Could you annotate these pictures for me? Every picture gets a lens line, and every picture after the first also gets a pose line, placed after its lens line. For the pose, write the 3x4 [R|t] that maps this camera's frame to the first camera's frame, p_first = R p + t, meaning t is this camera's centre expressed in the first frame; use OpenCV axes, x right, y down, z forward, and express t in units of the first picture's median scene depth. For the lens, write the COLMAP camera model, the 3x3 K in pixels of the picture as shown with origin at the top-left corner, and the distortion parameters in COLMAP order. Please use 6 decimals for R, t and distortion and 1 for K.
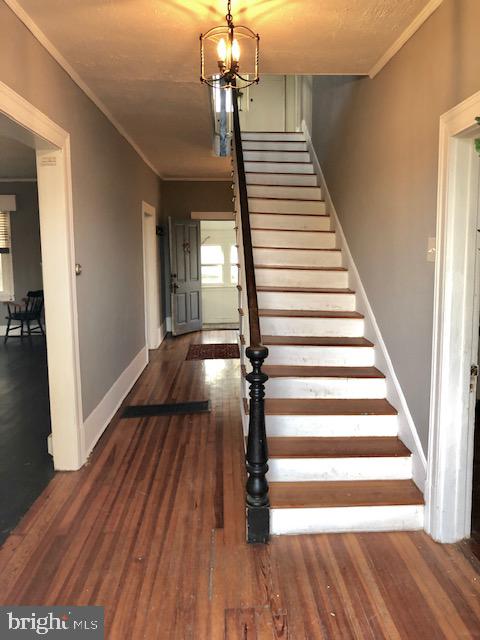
lens RADIAL K [[531.8, 0, 240.0], [0, 531.8, 320.0], [0, 0, 1]] dist [0.004263, -0.004547]
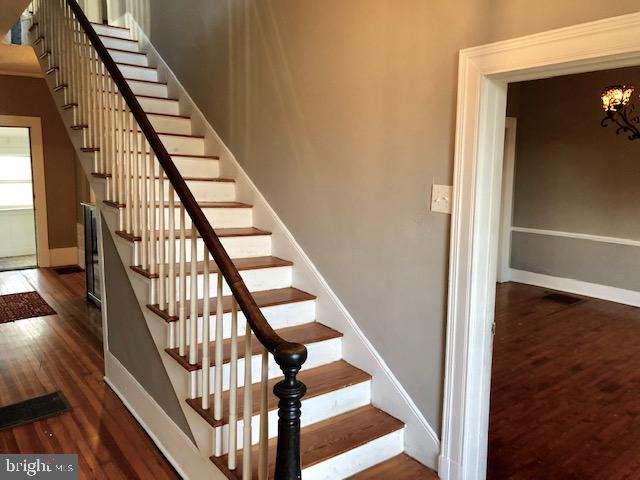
lens RADIAL K [[525.7, 0, 319.7], [0, 525.7, 223.5], [0, 0, 1]] dist [0.006596, -0.008983]
pose [[0.811929, -0.049272, 0.581673, -0.291403], [0.050879, 0.998613, 0.013570, -0.104554], [-0.581535, 0.018577, 0.813310, 0.377743]]
